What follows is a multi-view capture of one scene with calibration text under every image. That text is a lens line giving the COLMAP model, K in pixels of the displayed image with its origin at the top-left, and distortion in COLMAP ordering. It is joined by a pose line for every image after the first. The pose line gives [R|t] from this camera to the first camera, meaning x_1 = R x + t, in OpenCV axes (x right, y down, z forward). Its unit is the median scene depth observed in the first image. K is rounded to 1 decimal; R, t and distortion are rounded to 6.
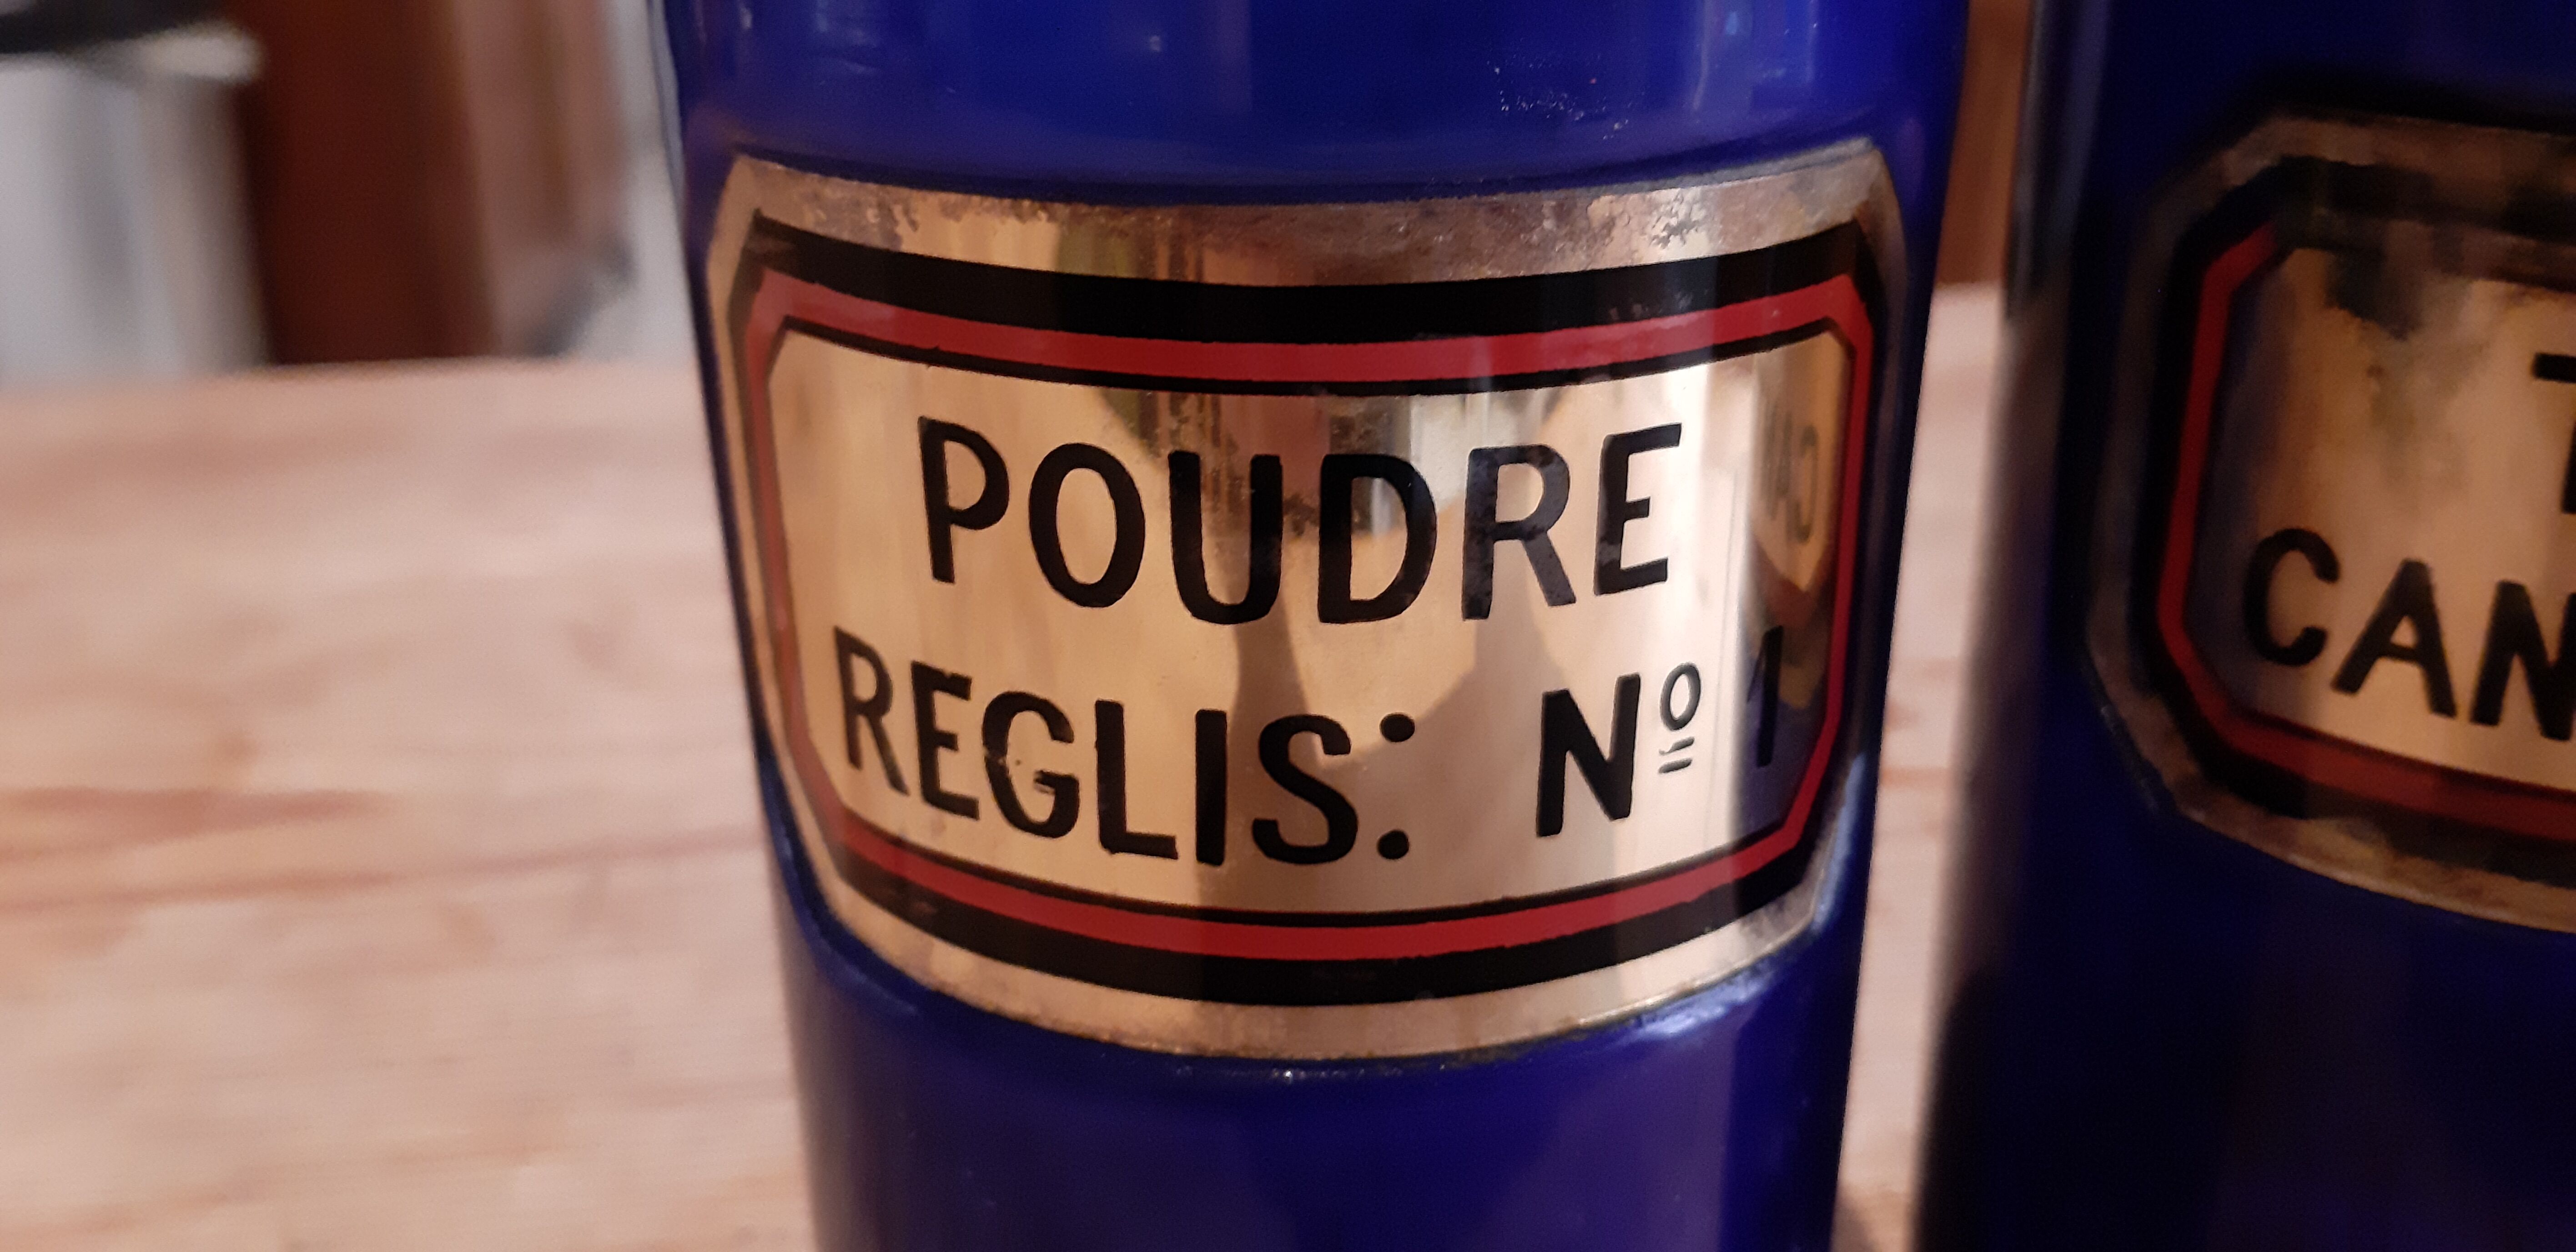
lens RADIAL K [[2179.1, 0, 1288.0], [0, 2179.1, 626.0], [0, 0, 1]] dist [-0.088484, -0.002373]
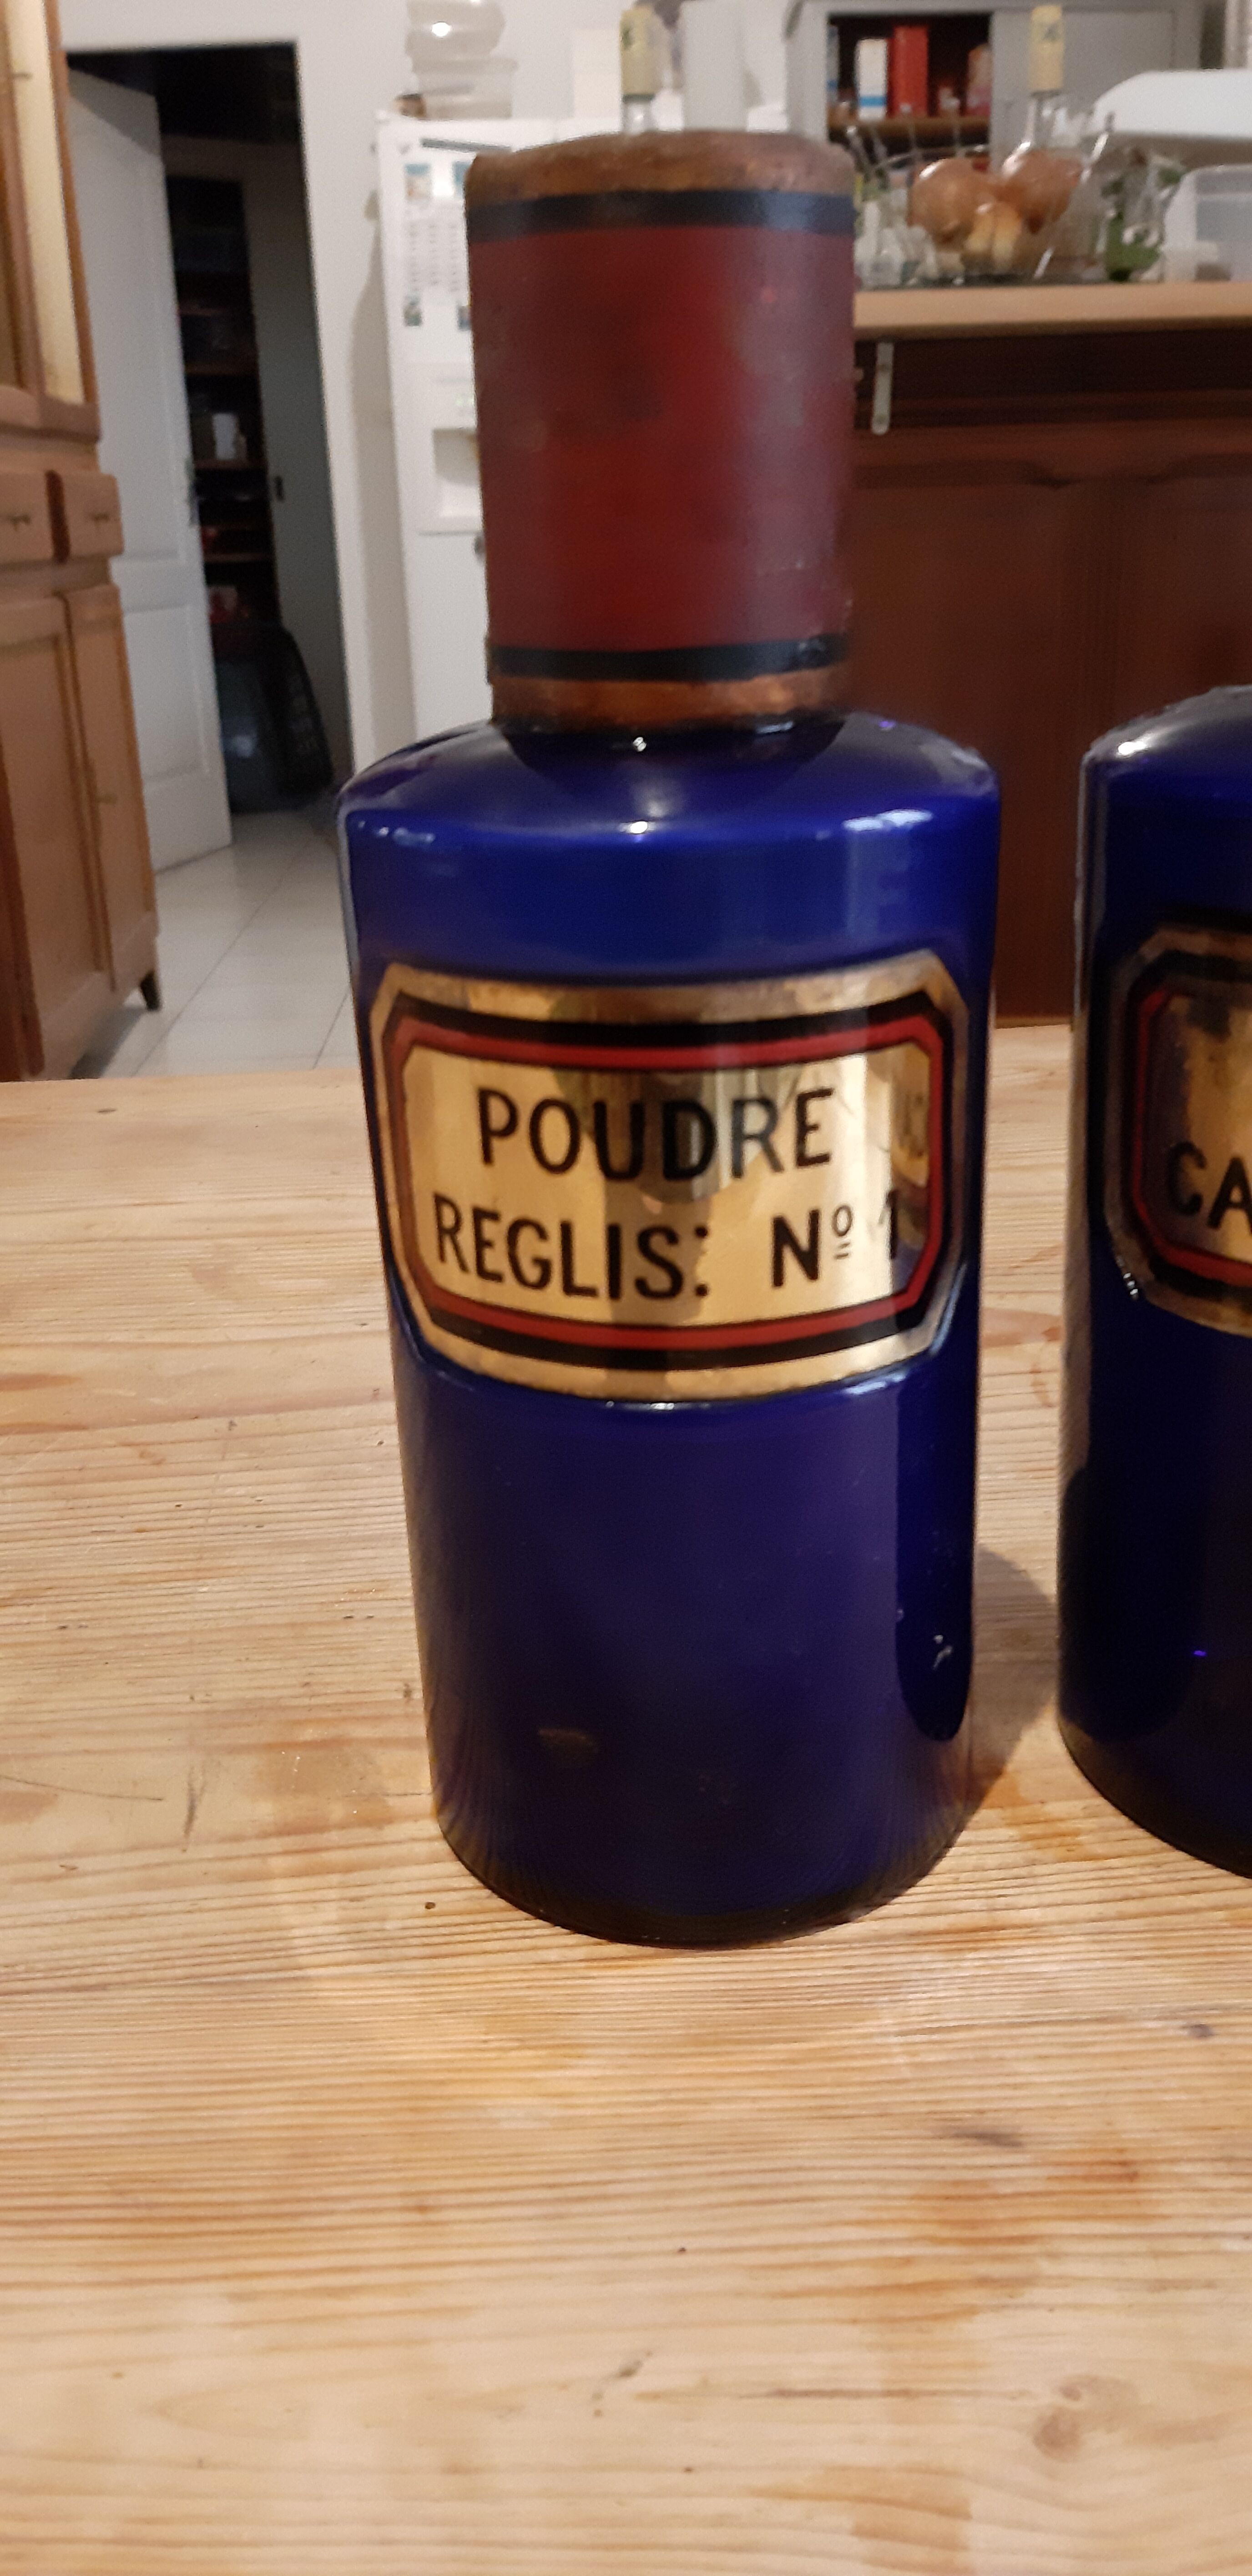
lens RADIAL K [[1897.8, 0, 626.0], [0, 1897.8, 1288.0], [0, 0, 1]] dist [0.003005, -0.054199]
pose [[0.997255, 0.003202, -0.073975, 0.108882], [-0.003644, 0.999976, -0.005848, 0.107456], [0.073954, 0.006102, 0.997243, -0.806182]]
